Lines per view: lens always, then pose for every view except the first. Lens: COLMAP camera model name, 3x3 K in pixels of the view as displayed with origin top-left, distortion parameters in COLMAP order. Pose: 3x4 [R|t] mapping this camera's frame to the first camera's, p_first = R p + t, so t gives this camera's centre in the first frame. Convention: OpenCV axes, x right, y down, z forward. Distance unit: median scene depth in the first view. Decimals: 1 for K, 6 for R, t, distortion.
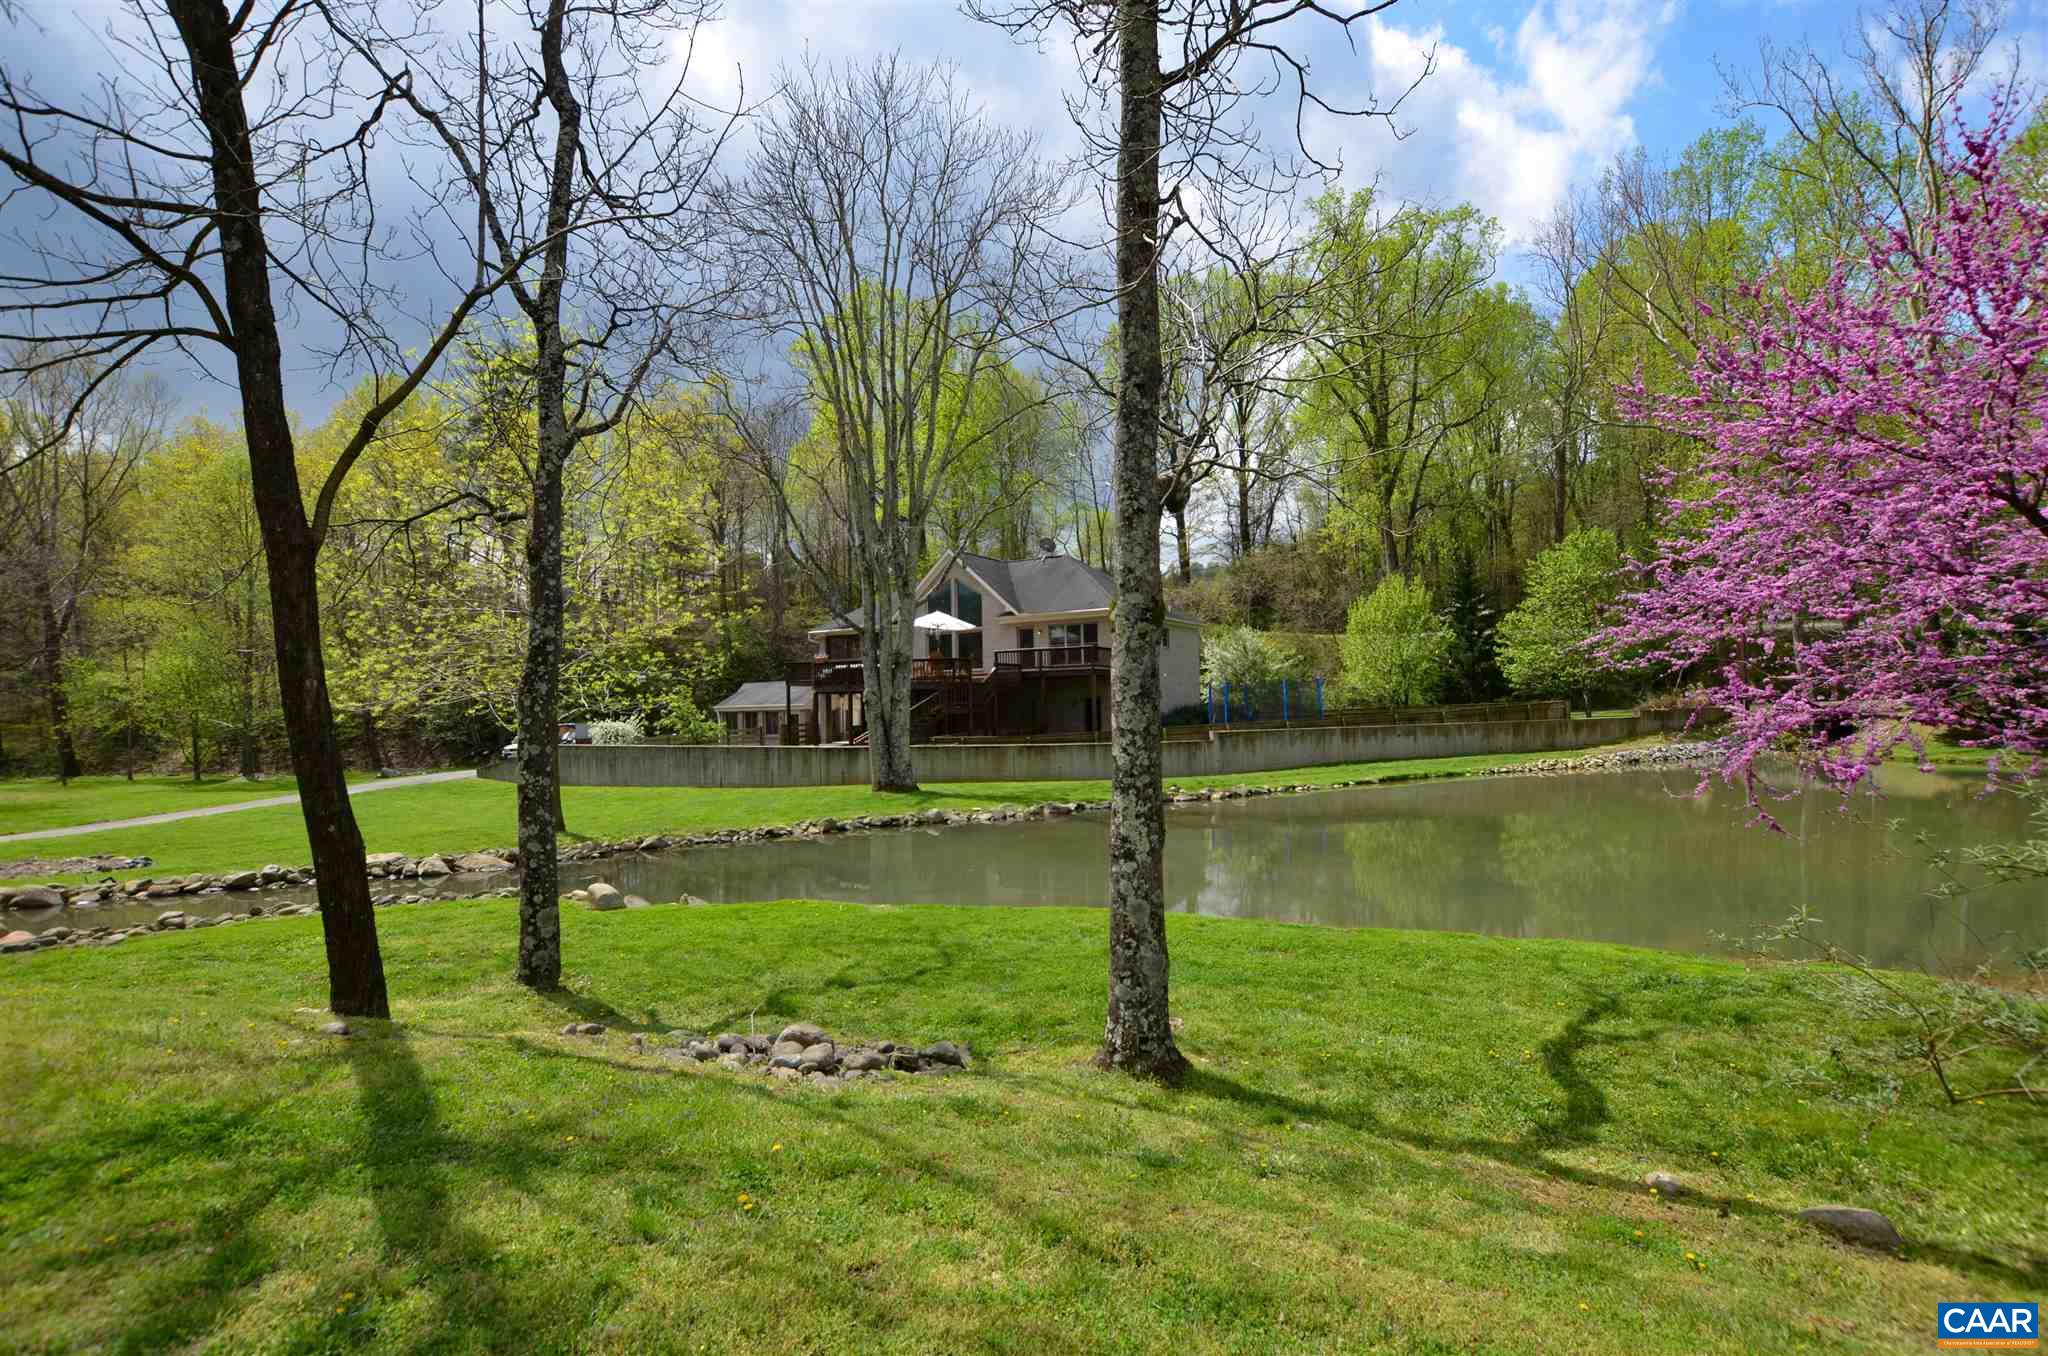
lens RADIAL K [[921.0, 0, 1023.7], [0, 921.0, 677.4], [0, 0, 1]] dist [-0.030973, -0.000283]
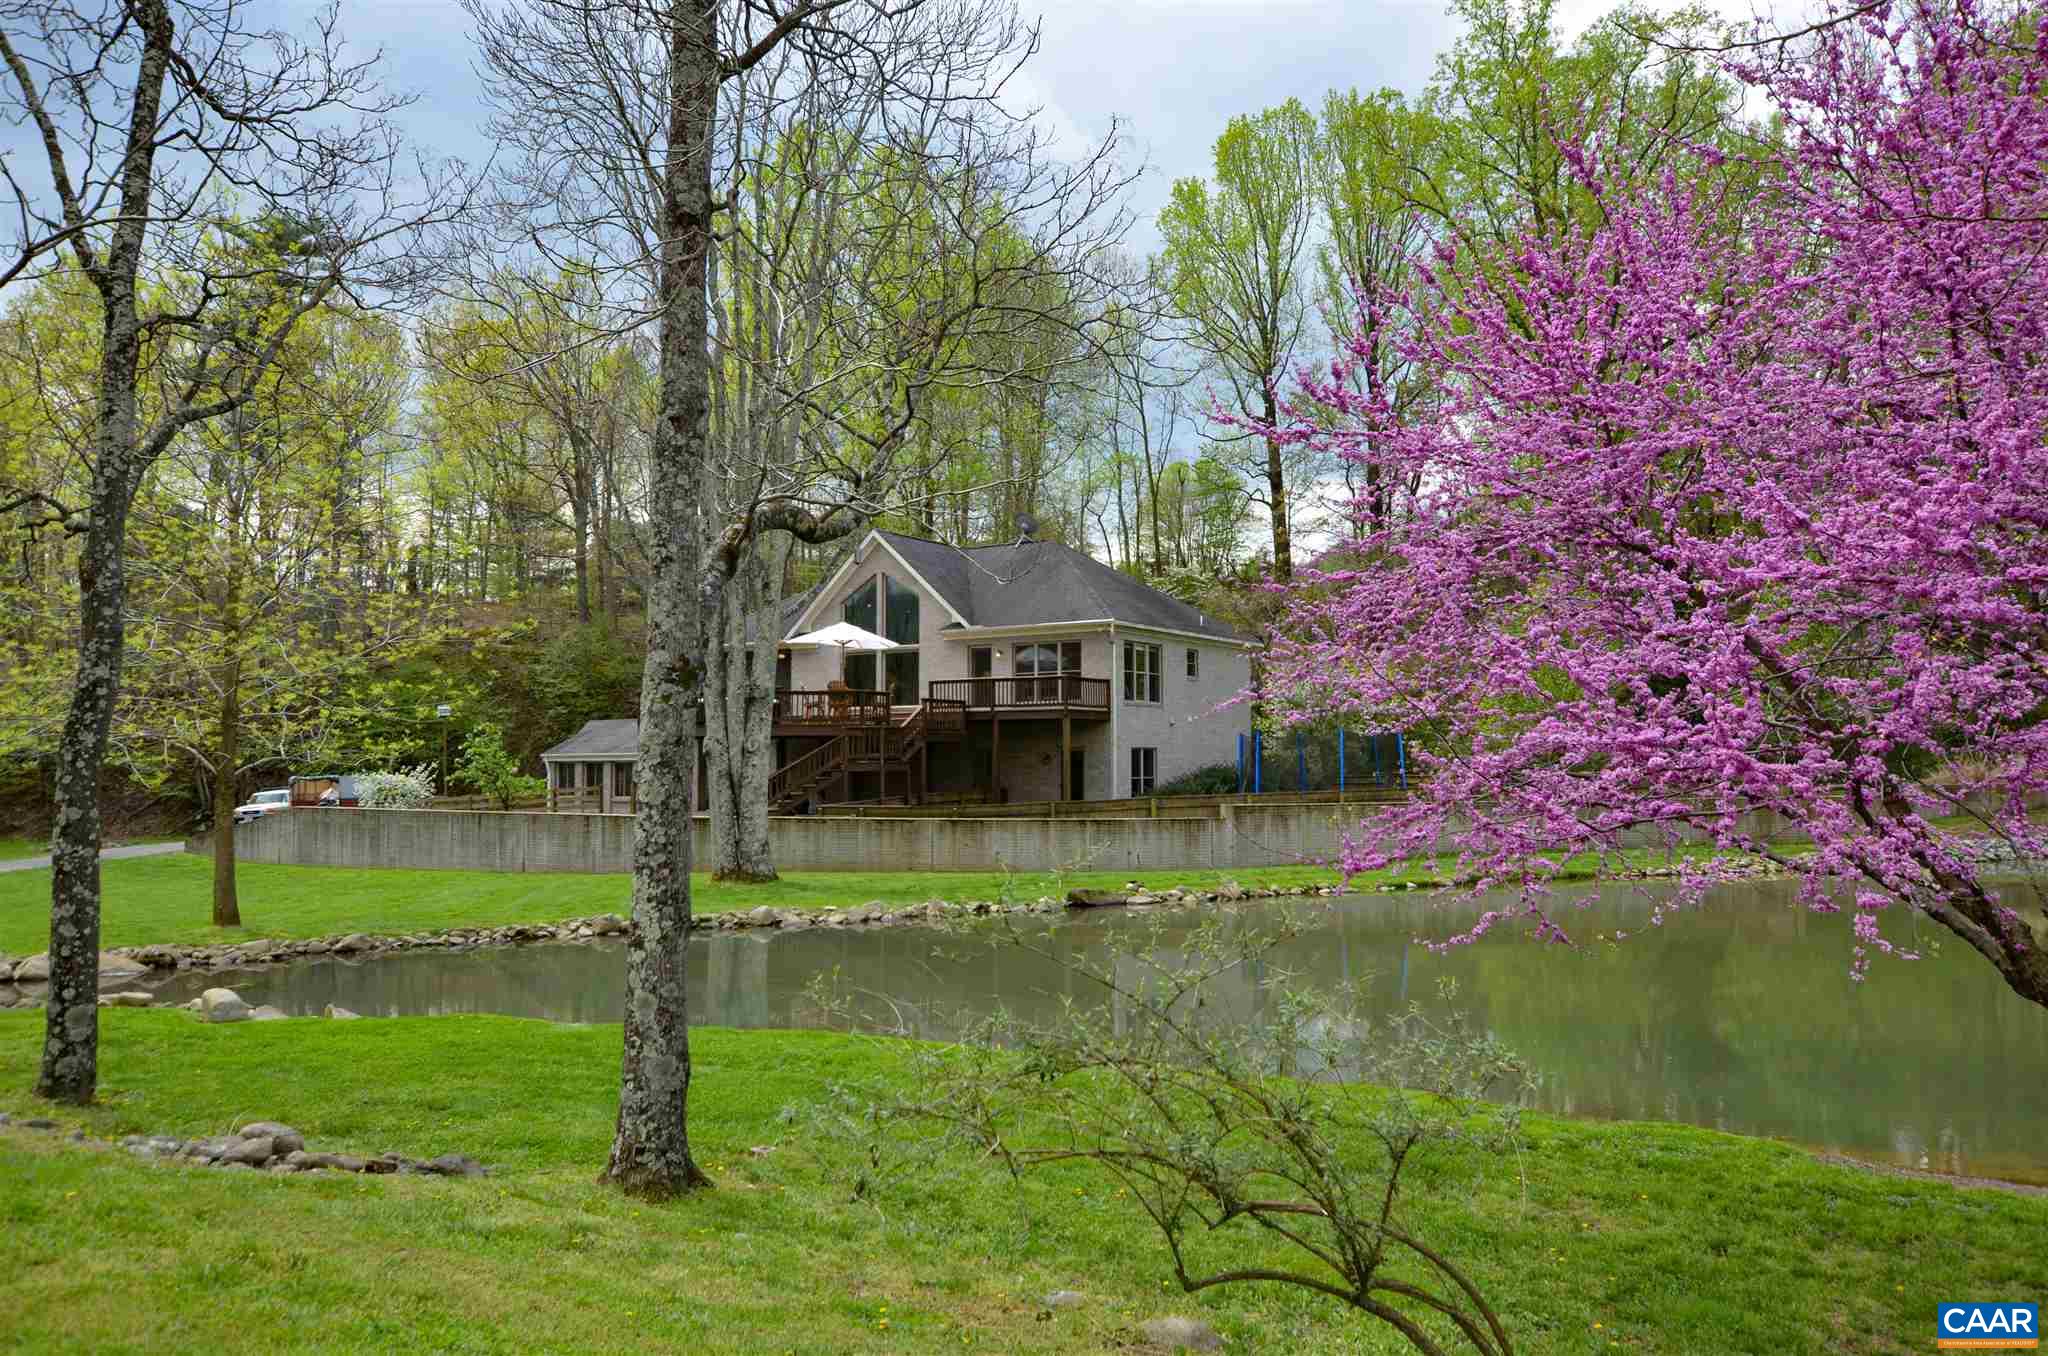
lens RADIAL K [[1442.3, 0, 1025.0], [0, 1442.3, 671.5], [0, 0, 1]] dist [0.004451, 0.006484]
pose [[0.998672, 0.014220, -0.049514, 0.174034], [-0.015626, 0.999483, -0.028116, -0.011822], [0.049088, 0.028852, 0.998378, -0.123514]]
